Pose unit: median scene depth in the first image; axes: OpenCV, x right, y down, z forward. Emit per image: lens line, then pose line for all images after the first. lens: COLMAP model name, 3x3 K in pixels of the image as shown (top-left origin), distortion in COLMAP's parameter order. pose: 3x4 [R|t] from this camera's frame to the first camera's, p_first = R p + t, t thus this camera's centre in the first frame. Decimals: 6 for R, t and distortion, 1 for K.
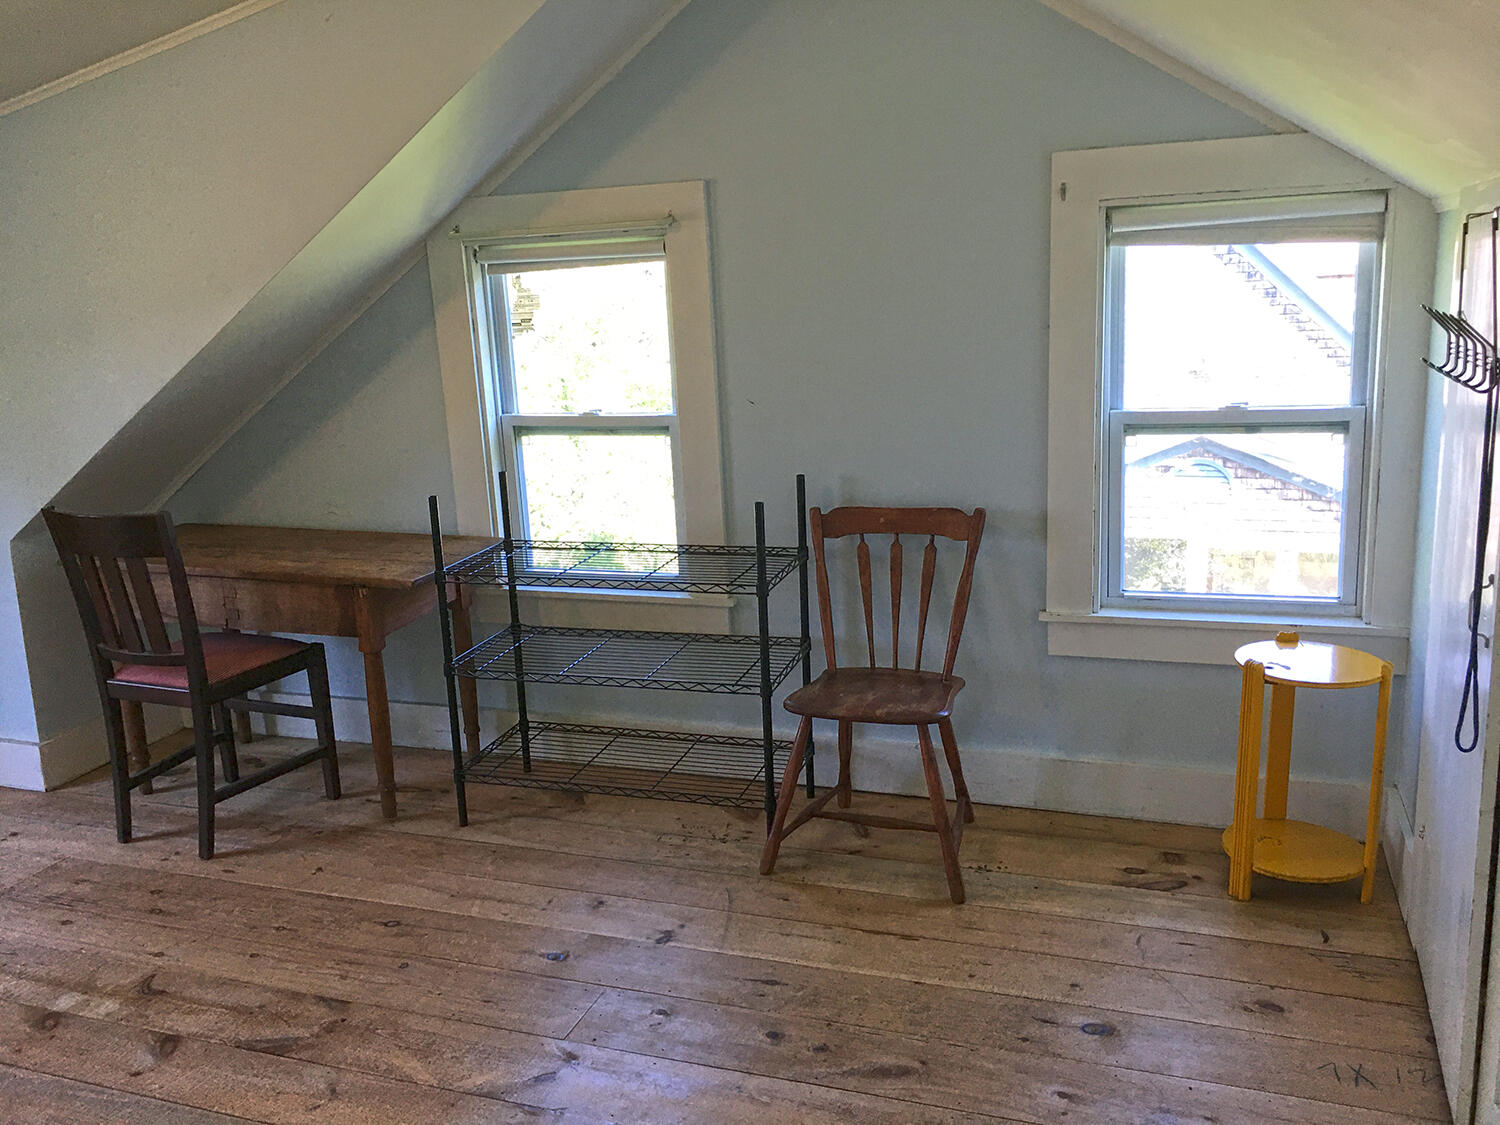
lens RADIAL K [[1378.6, 0, 750.0], [0, 1378.6, 562.5], [0, 0, 1]] dist [0.041325, 0.001806]
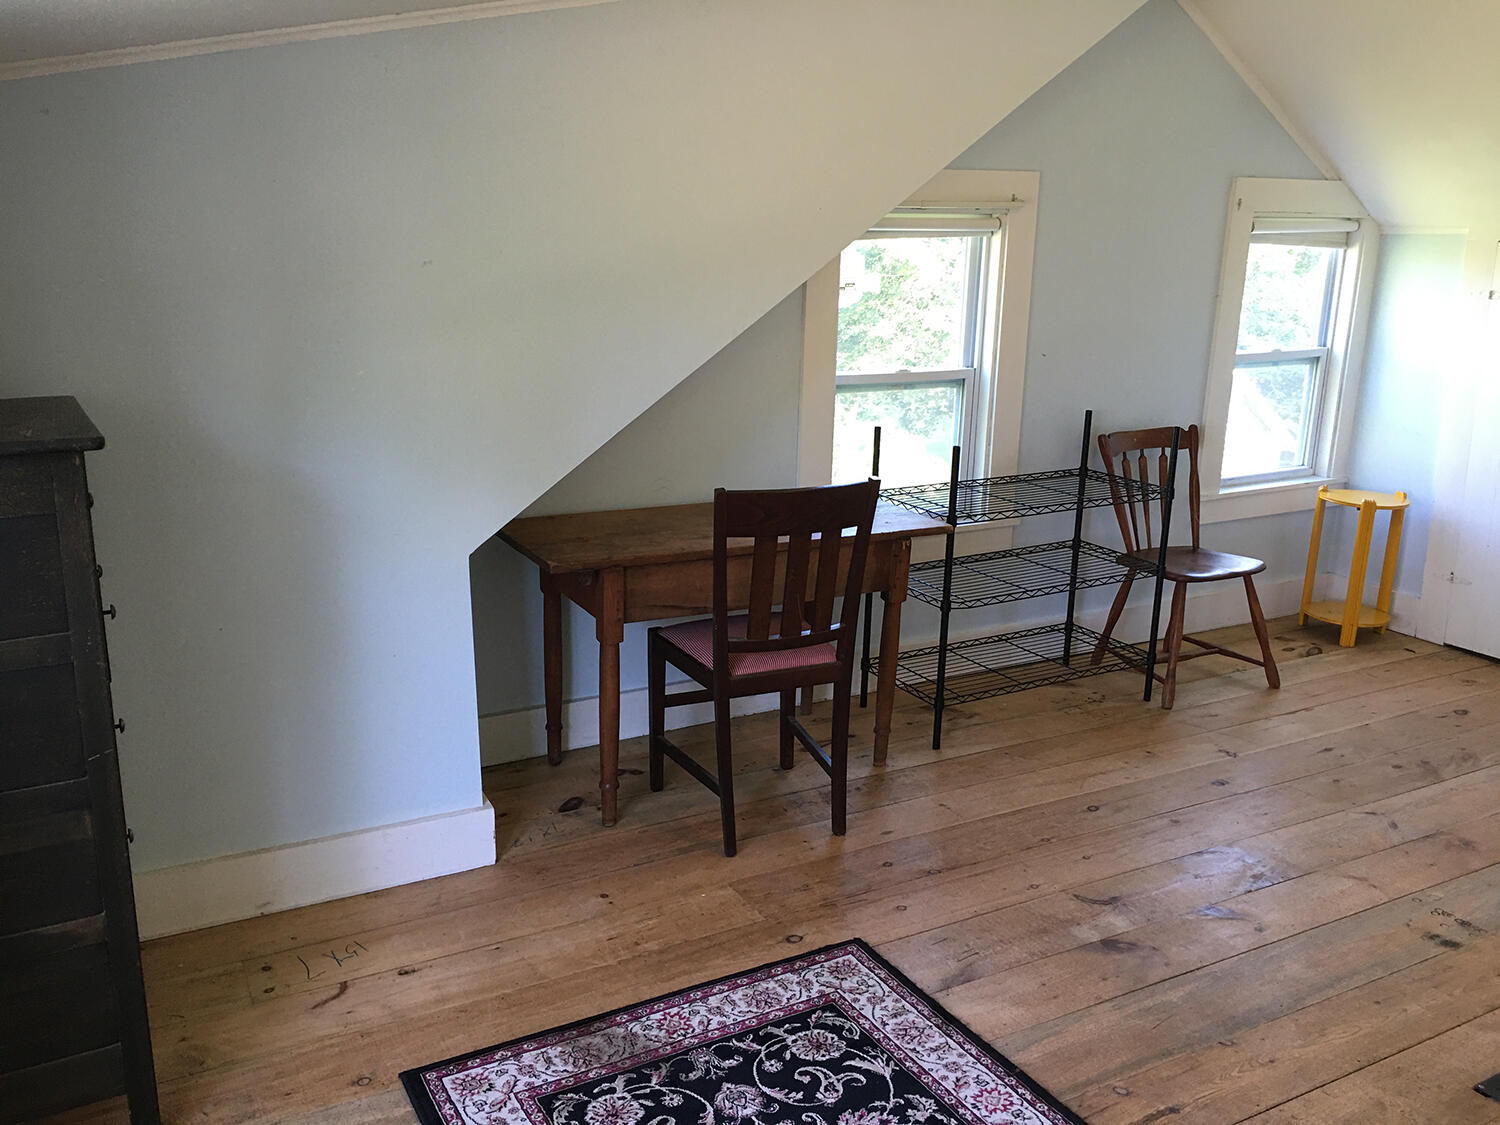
lens RADIAL K [[1315.4, 0, 747.7], [0, 1315.4, 565.0], [0, 0, 1]] dist [0.065823, -0.133889]
pose [[0.647775, -0.134052, 0.749945, -1.121316], [0.130333, 0.989385, 0.064275, -0.041500], [-0.750601, 0.056107, 0.658370, 0.438507]]
